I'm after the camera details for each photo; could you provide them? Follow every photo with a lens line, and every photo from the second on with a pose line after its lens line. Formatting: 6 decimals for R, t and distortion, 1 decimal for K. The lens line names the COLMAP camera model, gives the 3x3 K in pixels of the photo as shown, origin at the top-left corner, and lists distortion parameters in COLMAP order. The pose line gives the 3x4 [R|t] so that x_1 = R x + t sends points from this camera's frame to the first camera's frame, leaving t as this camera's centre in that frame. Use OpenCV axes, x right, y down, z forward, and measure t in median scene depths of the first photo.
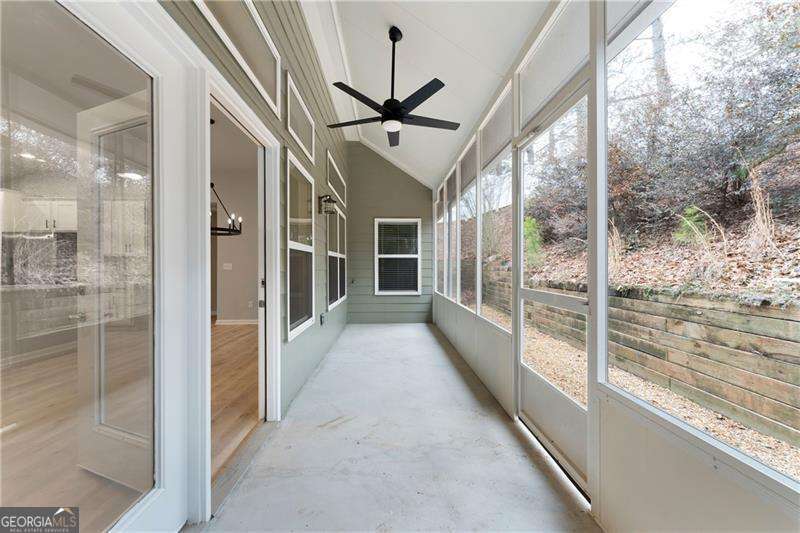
lens RADIAL K [[325.4, 0, 400.0], [0, 325.4, 266.5], [0, 0, 1]] dist [-0.000017, -0.000004]
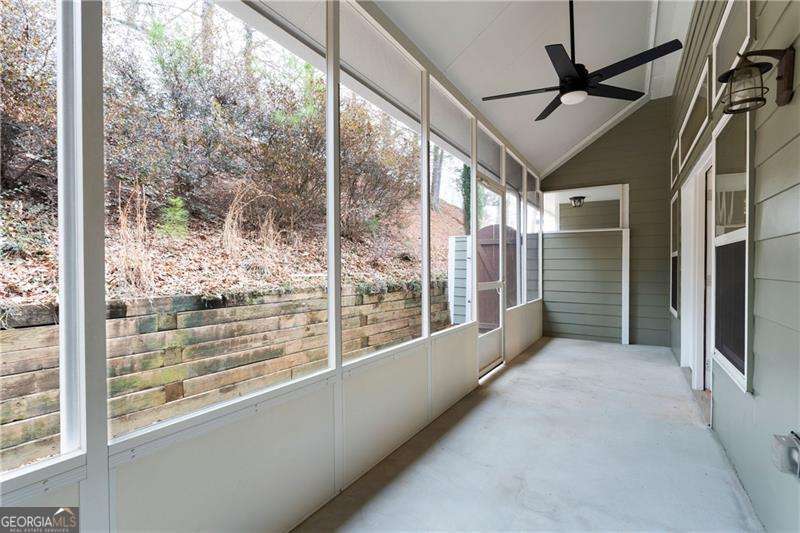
lens RADIAL K [[359.2, 0, 400.0], [0, 359.2, 266.5], [0, 0, 1]] dist [0.000373, 0.000029]
pose [[-0.821416, -0.005787, 0.570301, -0.157245], [-0.004897, 0.999983, 0.003093, -0.006858], [-0.570309, -0.000252, -0.821430, 1.756340]]
